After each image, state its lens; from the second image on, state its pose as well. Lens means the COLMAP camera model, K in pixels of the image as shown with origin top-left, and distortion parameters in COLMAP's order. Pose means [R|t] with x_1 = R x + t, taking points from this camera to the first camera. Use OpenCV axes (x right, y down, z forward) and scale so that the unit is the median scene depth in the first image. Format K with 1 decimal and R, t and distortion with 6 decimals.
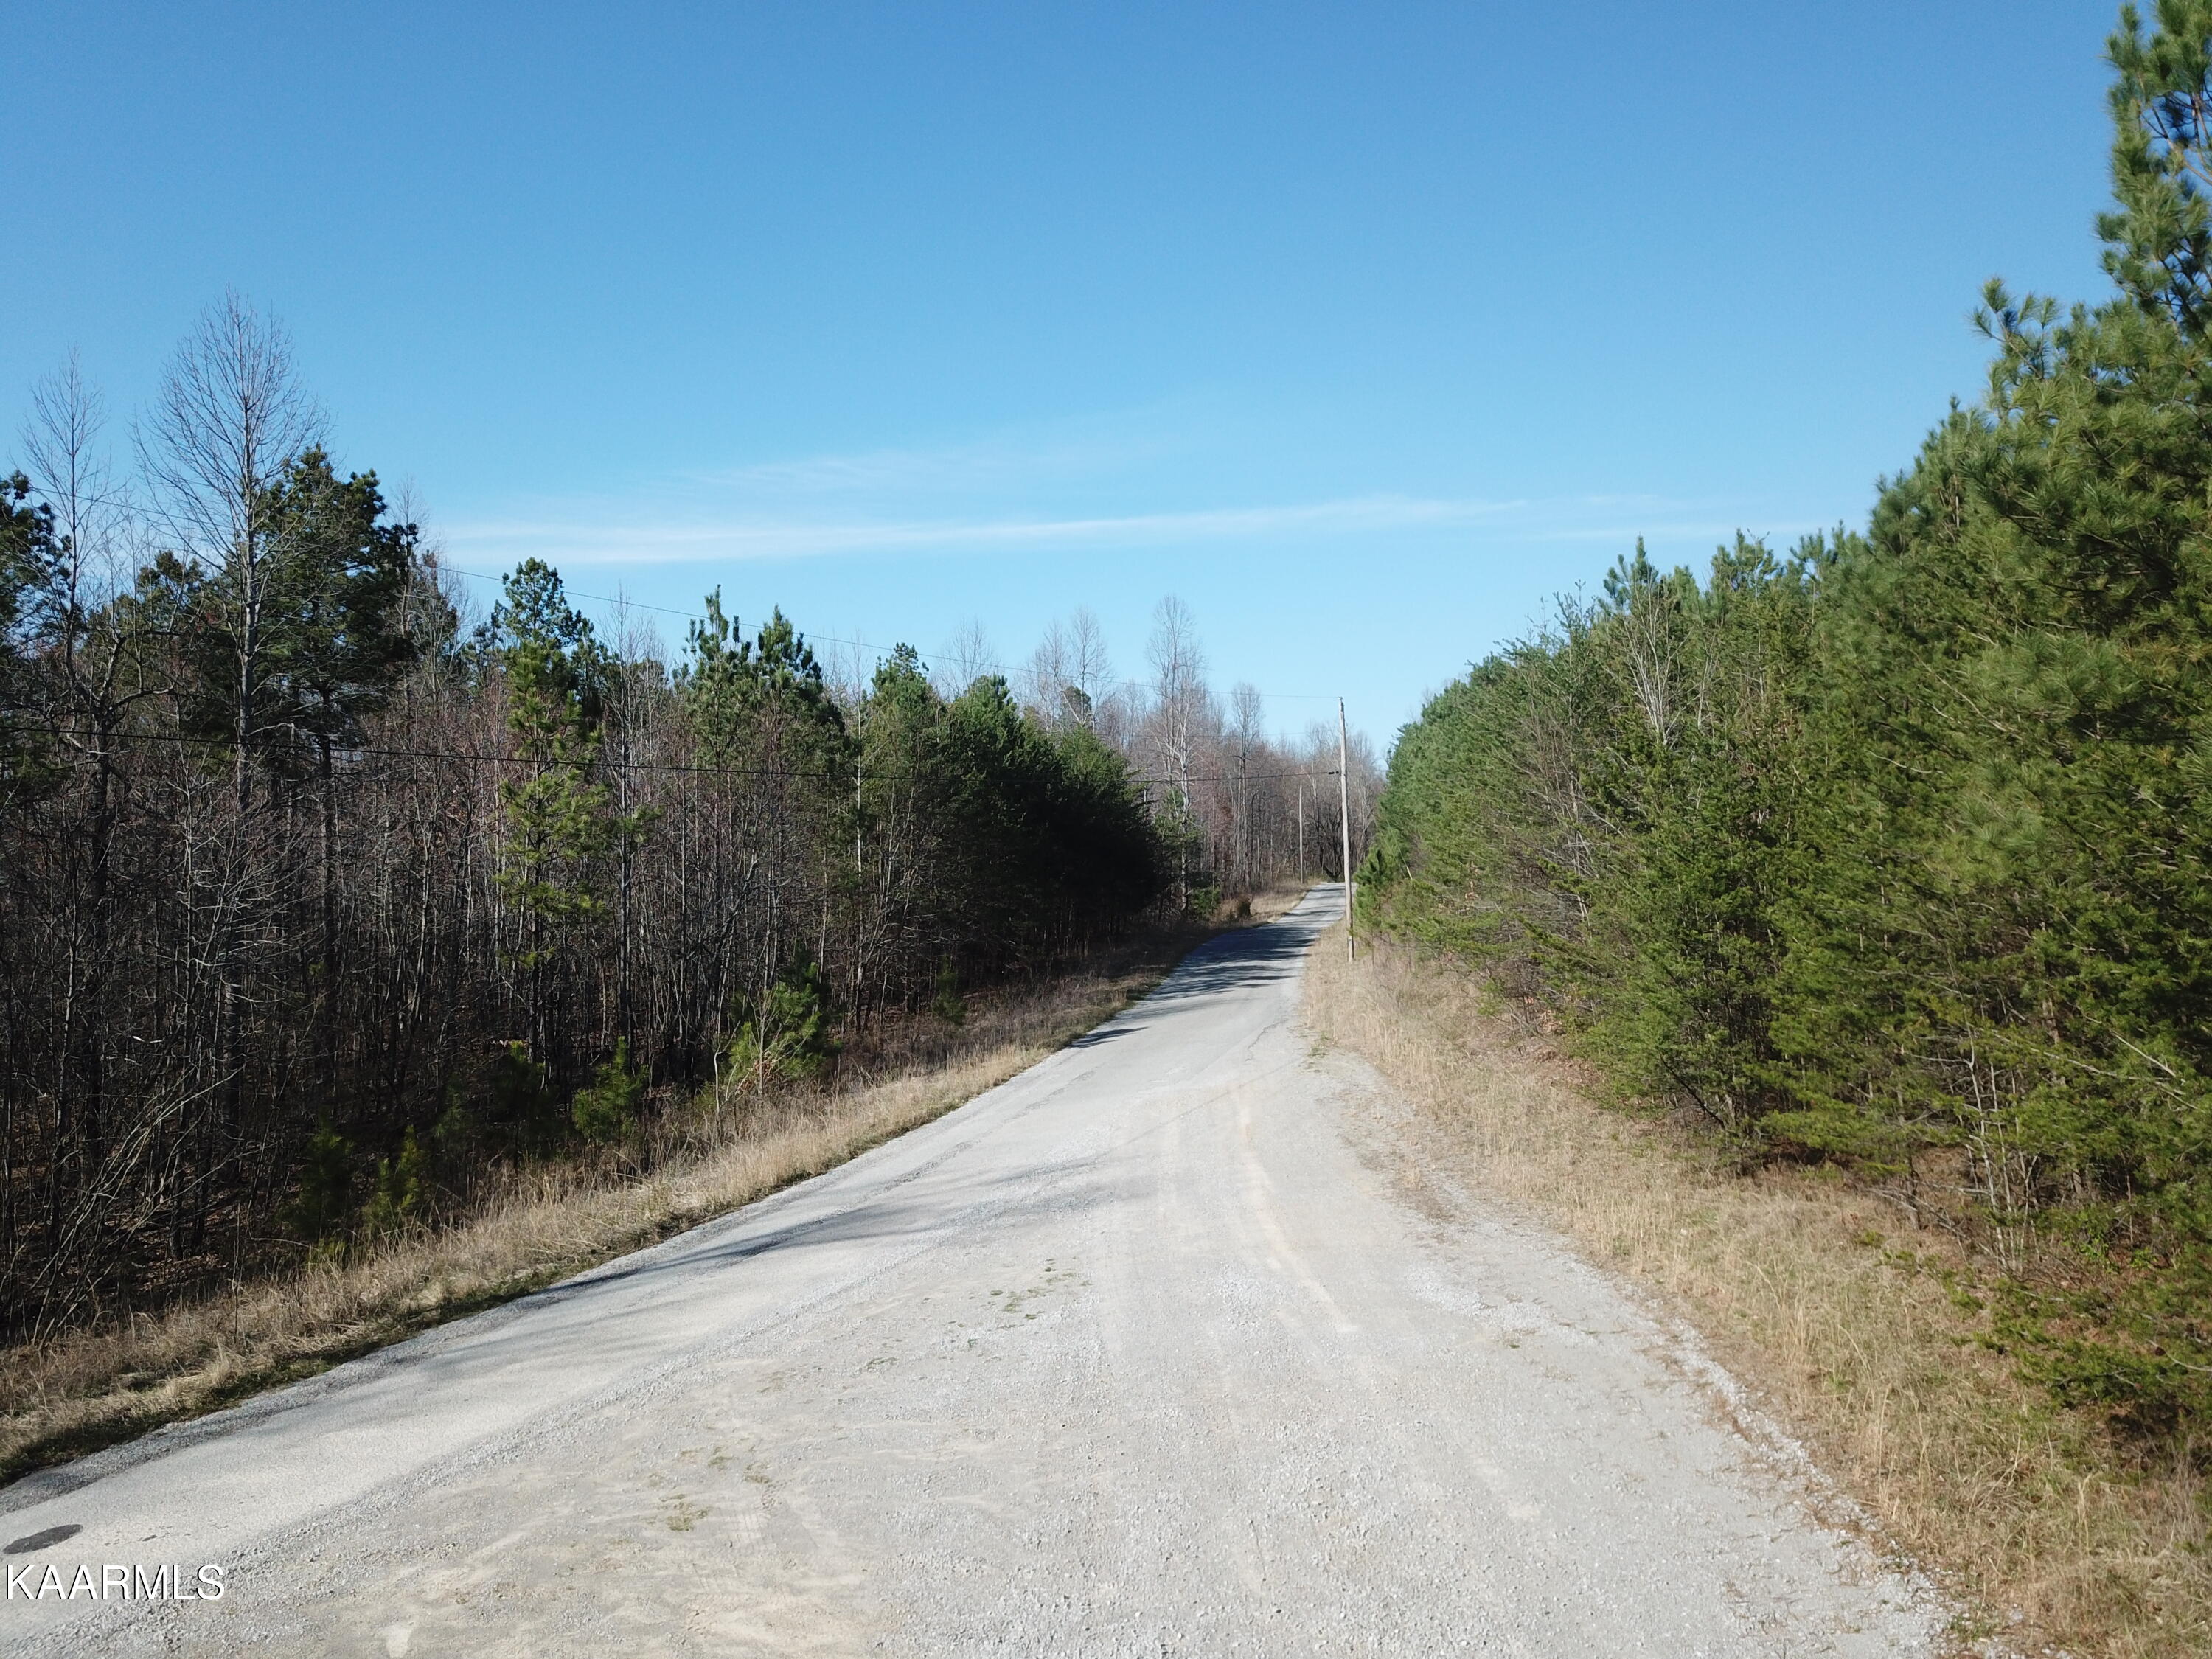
lens RADIAL K [[1686.0, 0, 1097.4], [0, 1686.0, 820.3], [0, 0, 1]] dist [0.011488, -0.005861]
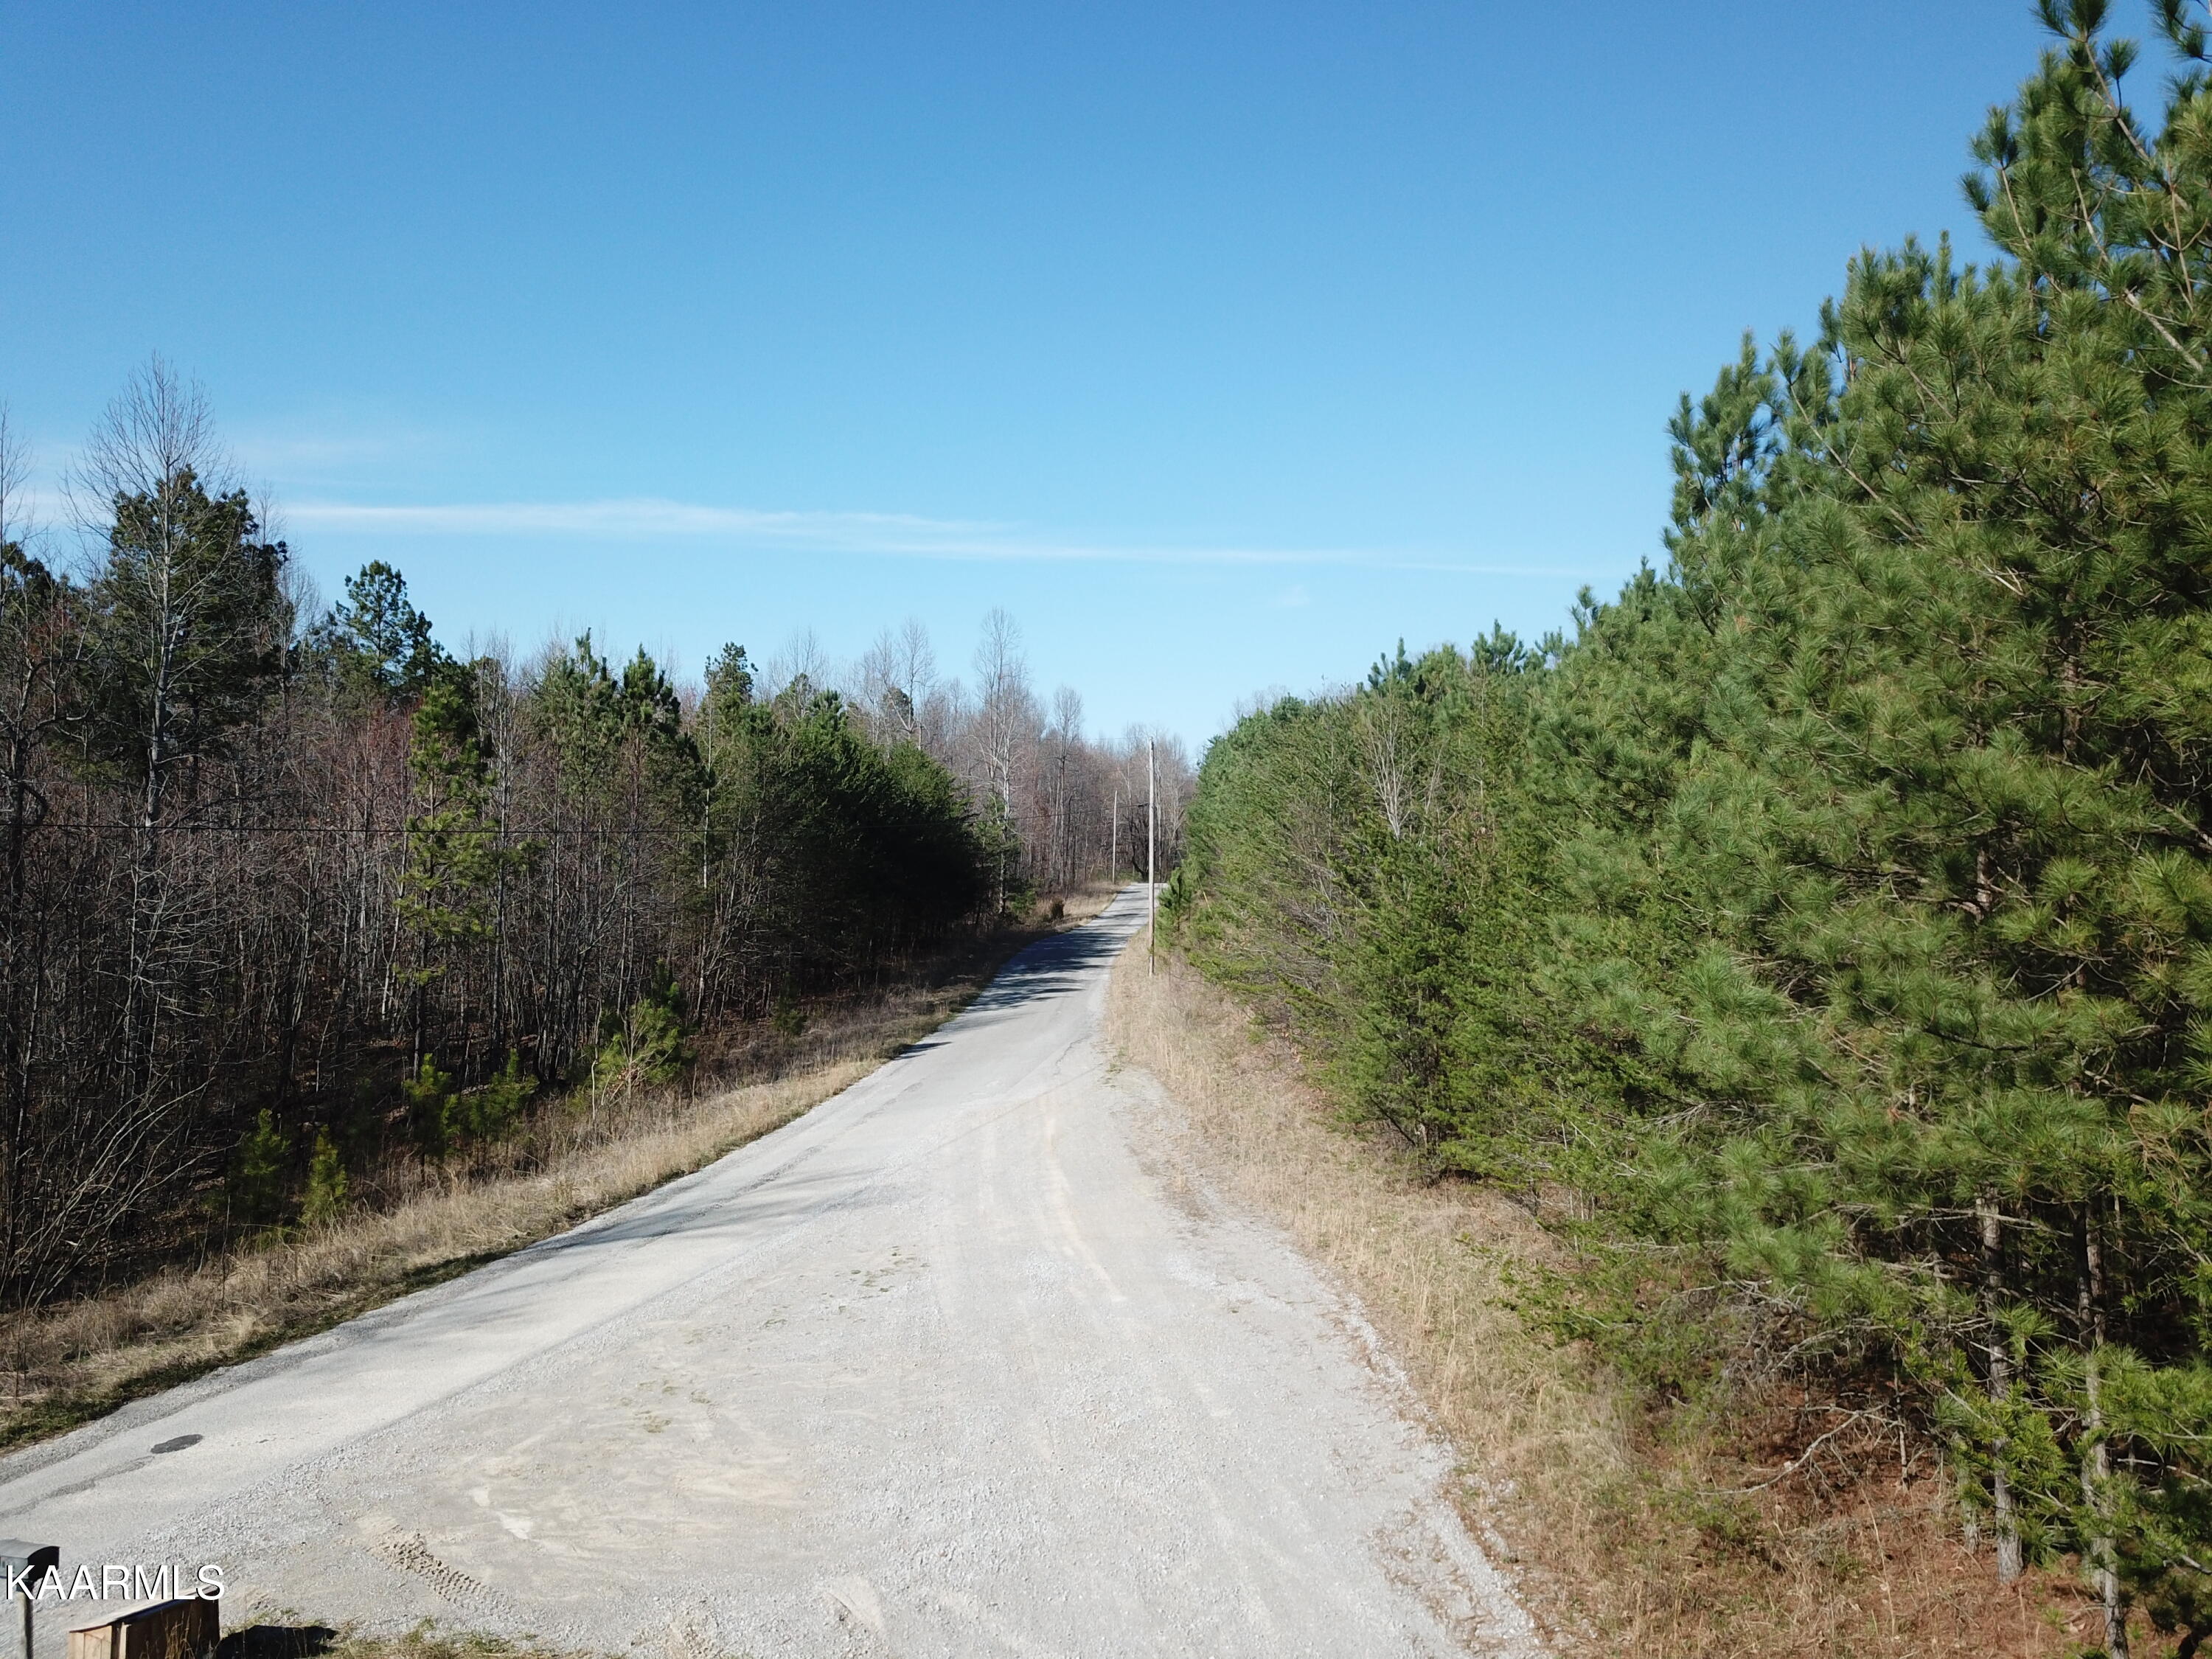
lens RADIAL K [[1686.0, 0, 1119.2], [0, 1686.0, 833.0], [0, 0, 1]] dist [0.011488, -0.005861]
pose [[0.991656, 0.038152, 0.123134, -0.022057], [-0.040257, 0.999082, 0.014649, -0.060606], [-0.122462, -0.019484, 0.992282, -0.219747]]
